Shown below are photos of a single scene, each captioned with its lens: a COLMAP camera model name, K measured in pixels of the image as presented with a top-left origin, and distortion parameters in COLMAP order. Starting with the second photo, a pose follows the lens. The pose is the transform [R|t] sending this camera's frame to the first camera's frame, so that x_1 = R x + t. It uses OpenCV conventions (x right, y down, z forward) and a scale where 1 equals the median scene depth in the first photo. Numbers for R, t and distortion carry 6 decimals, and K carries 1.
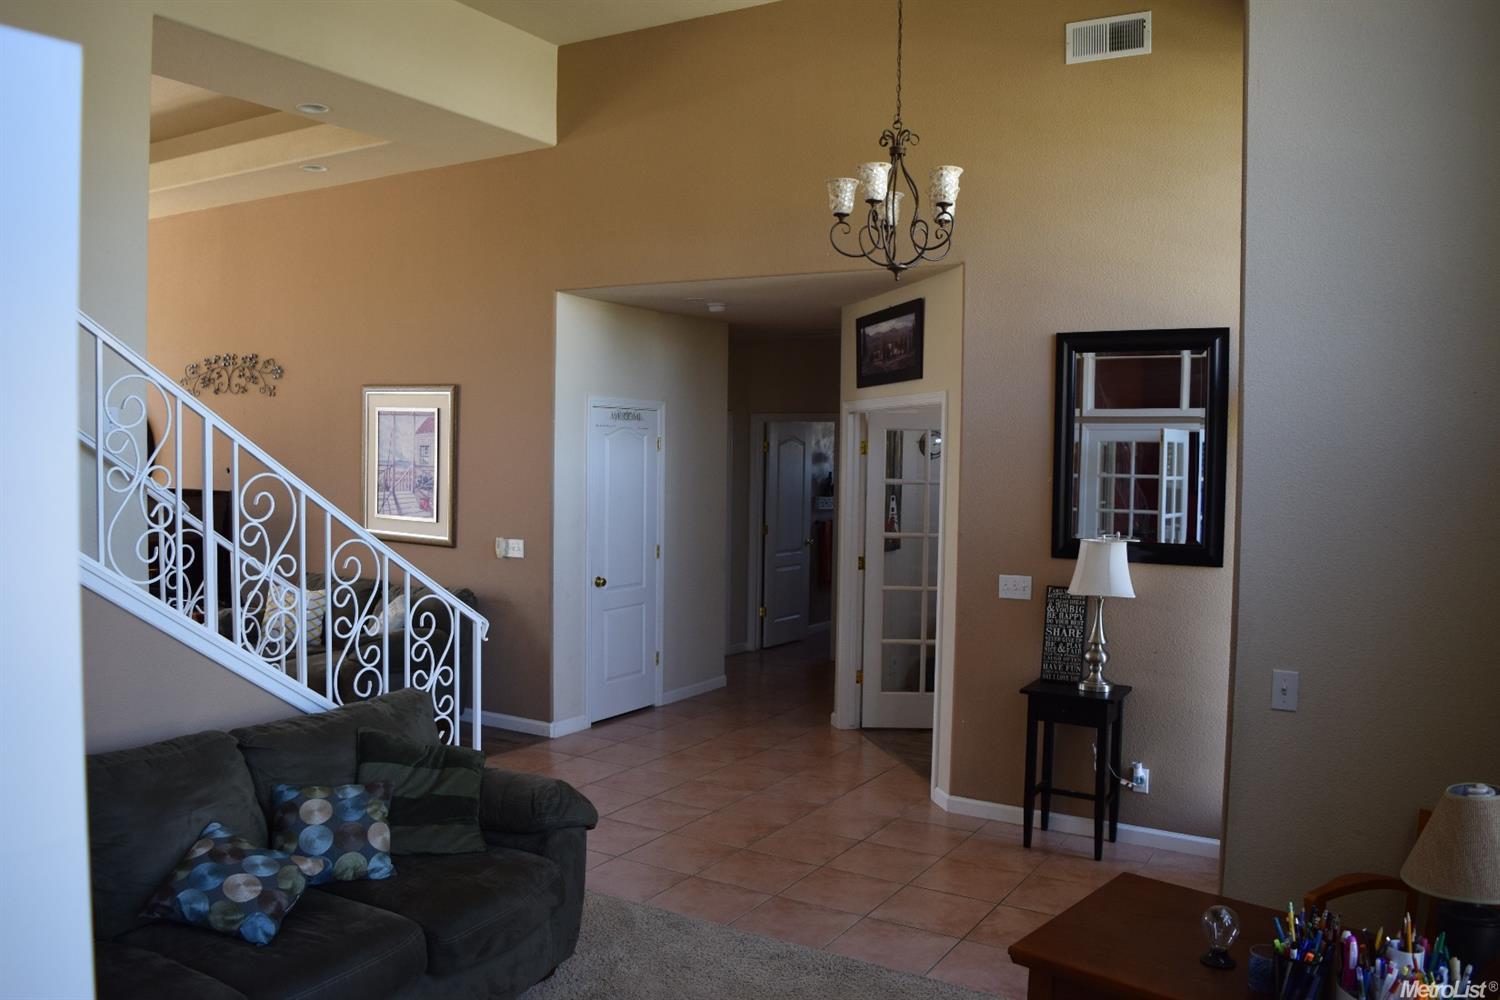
lens RADIAL K [[1168.6, 0, 749.8], [0, 1168.6, 497.3], [0, 0, 1]] dist [-0.079099, -0.003647]
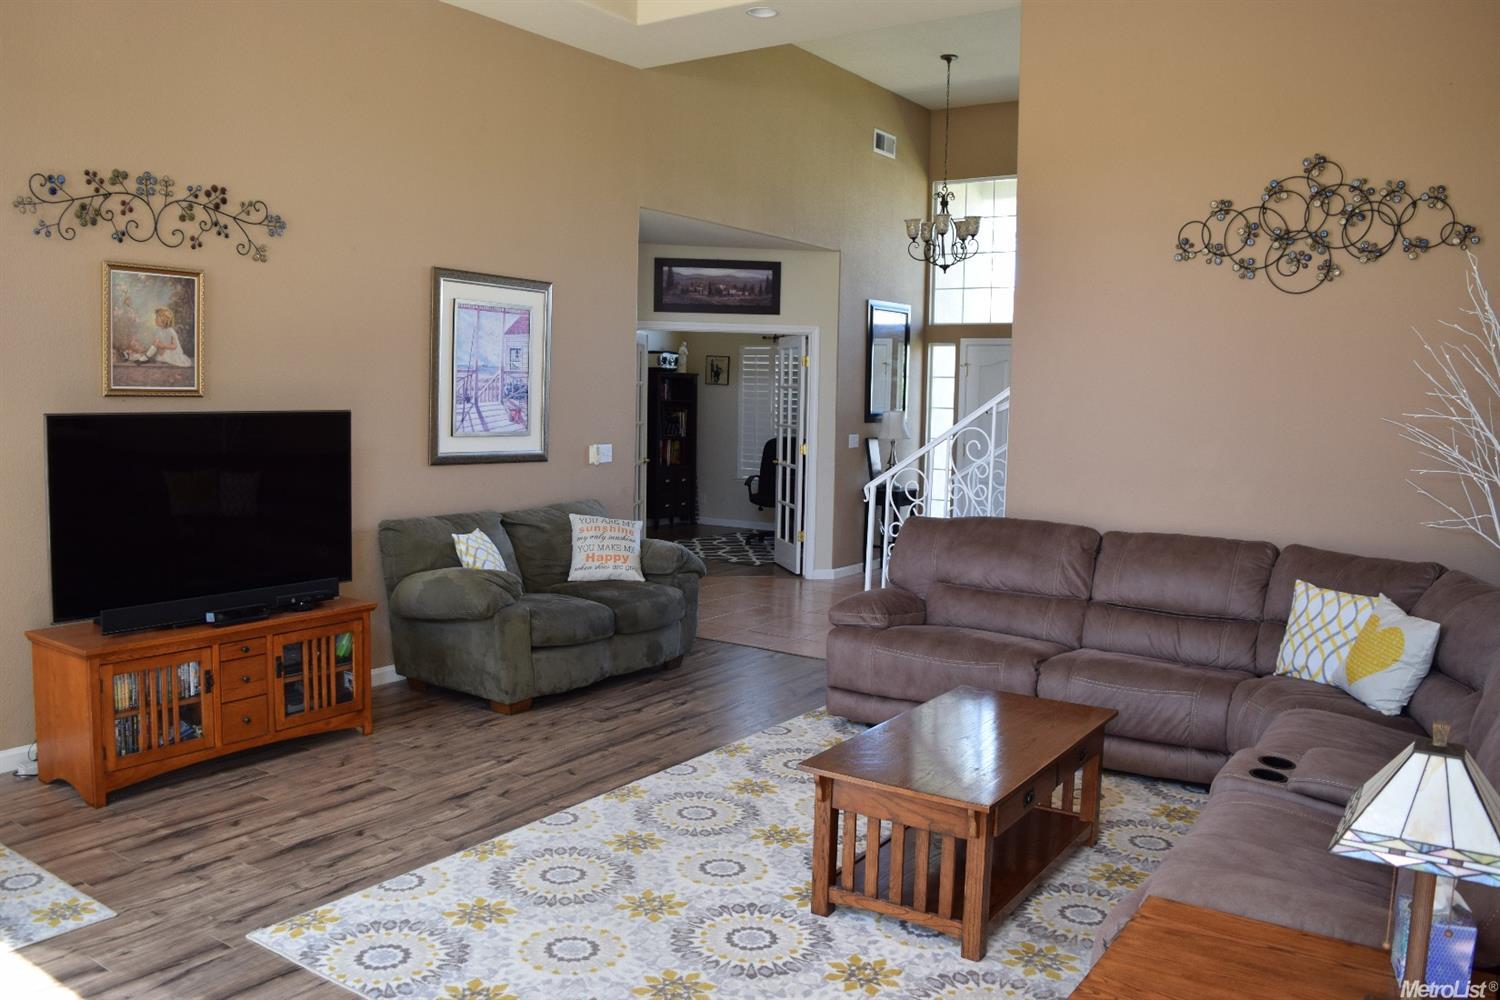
lens RADIAL K [[1168.6, 0, 746.3], [0, 1168.6, 501.6], [0, 0, 1]] dist [-0.079099, -0.003647]
pose [[0.056648, -0.110954, 0.992210, -1.121982], [0.026709, 0.993618, 0.109586, -0.020885], [-0.998037, 0.020293, 0.059250, 0.760572]]
